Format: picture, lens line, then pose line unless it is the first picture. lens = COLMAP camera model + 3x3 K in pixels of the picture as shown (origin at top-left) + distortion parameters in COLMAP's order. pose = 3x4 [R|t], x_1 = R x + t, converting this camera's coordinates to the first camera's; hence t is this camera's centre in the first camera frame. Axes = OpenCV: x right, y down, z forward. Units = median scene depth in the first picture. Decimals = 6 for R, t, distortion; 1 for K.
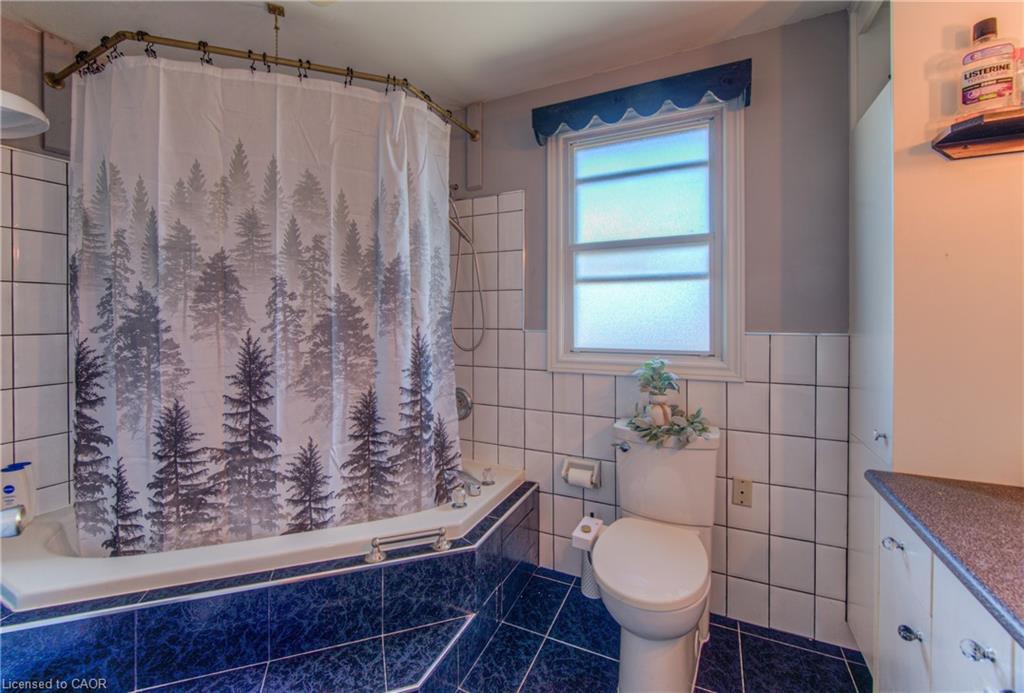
lens RADIAL K [[423.5, 0, 512.7], [0, 423.5, 319.5], [0, 0, 1]] dist [-0.007900, -0.000804]
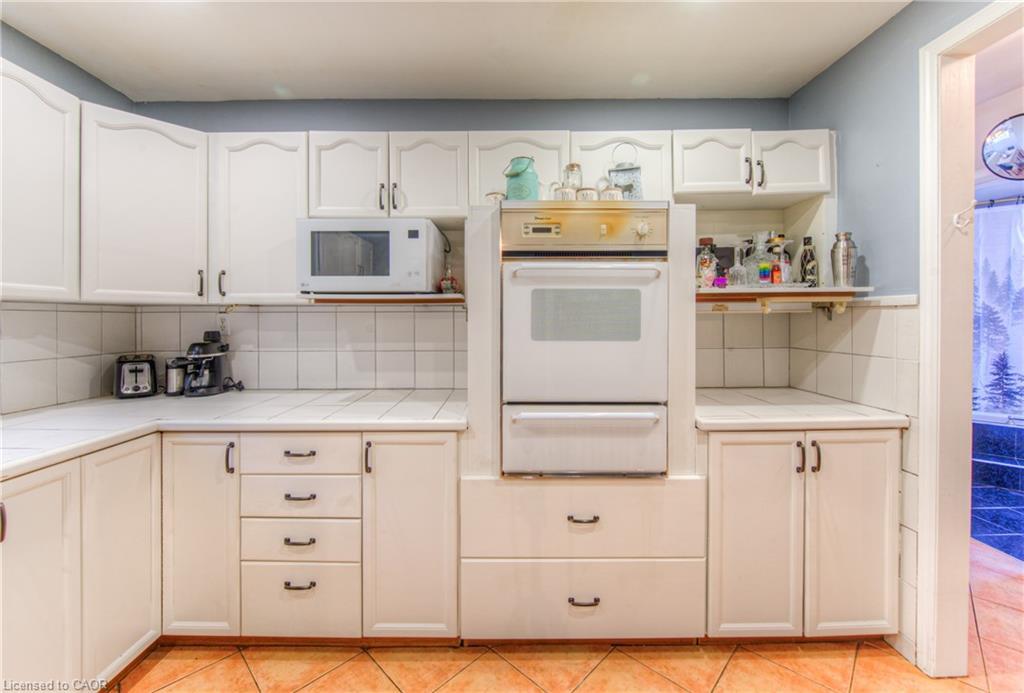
lens RADIAL K [[423.5, 0, 504.0], [0, 423.5, 319.1], [0, 0, 1]] dist [-0.007900, -0.000804]
pose [[0.436291, 0.002241, -0.899803, 0.428260], [-0.001310, 0.999997, 0.001856, 0.007088], [0.899804, 0.000369, 0.436293, -2.072126]]
